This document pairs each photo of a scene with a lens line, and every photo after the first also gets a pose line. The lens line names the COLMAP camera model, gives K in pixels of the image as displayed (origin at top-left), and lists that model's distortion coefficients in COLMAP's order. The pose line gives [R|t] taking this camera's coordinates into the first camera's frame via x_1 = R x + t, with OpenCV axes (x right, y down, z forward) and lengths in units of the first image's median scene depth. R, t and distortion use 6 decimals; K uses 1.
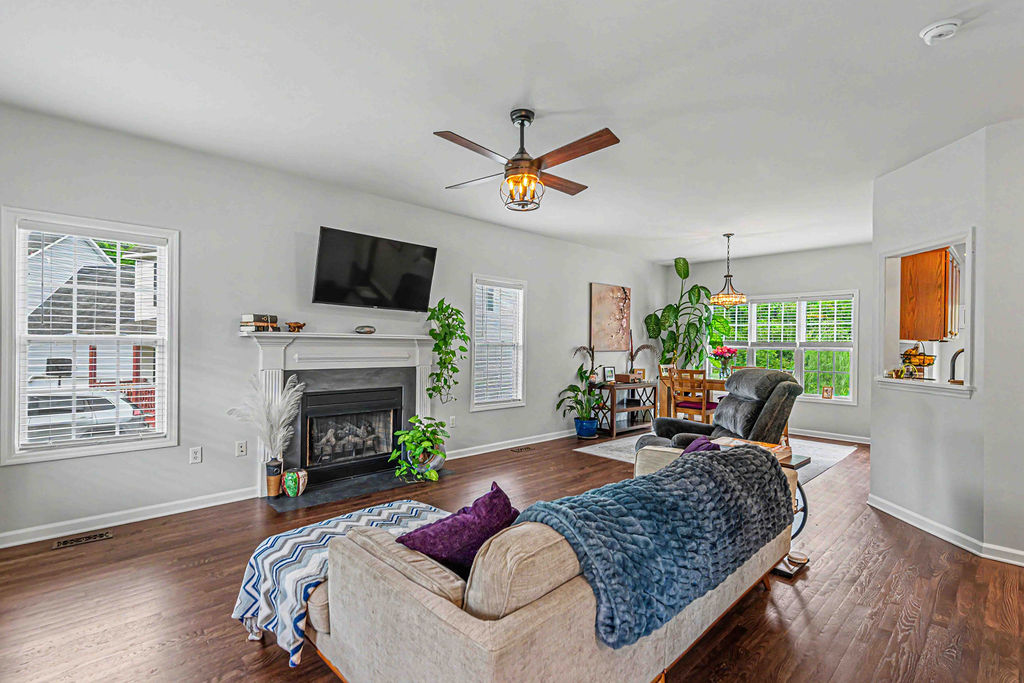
lens RADIAL K [[470.1, 0, 555.8], [0, 470.1, 344.1], [0, 0, 1]] dist [0.004274, -0.000105]
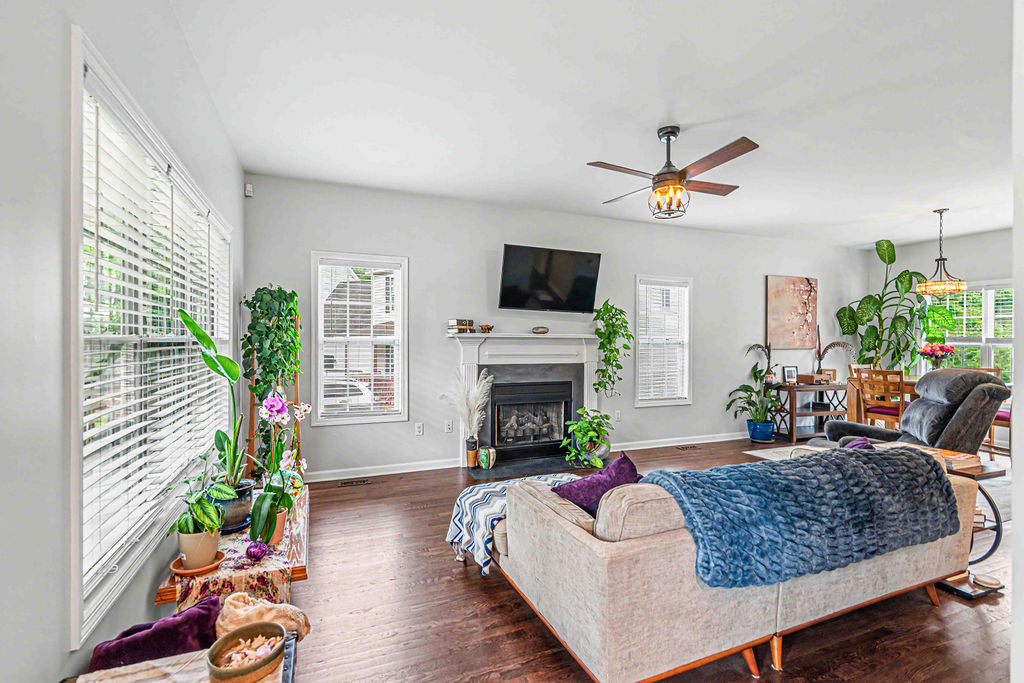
lens RADIAL K [[482.5, 0, 548.7], [0, 482.5, 342.8], [0, 0, 1]] dist [0.002669, 0.000160]
pose [[0.928680, -0.005403, -0.370843, 0.052298], [0.005728, 0.999984, -0.000223, 0.000460], [0.370838, -0.001917, 0.928696, -0.086780]]
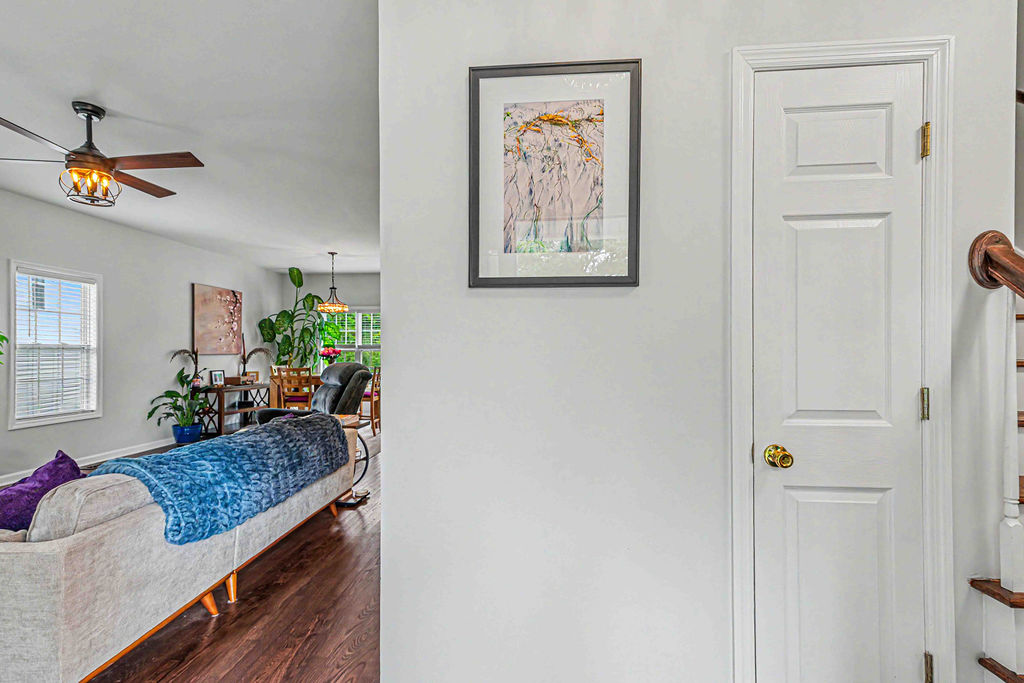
lens RADIAL K [[437.3, 0, 491.0], [0, 437.3, 351.8], [0, 0, 1]] dist [0.017203, -0.000361]
pose [[0.793324, -0.009817, 0.608720, 0.015413], [0.007491, 0.999952, 0.006364, 0.015753], [-0.608753, -0.000489, 0.793359, -0.162083]]
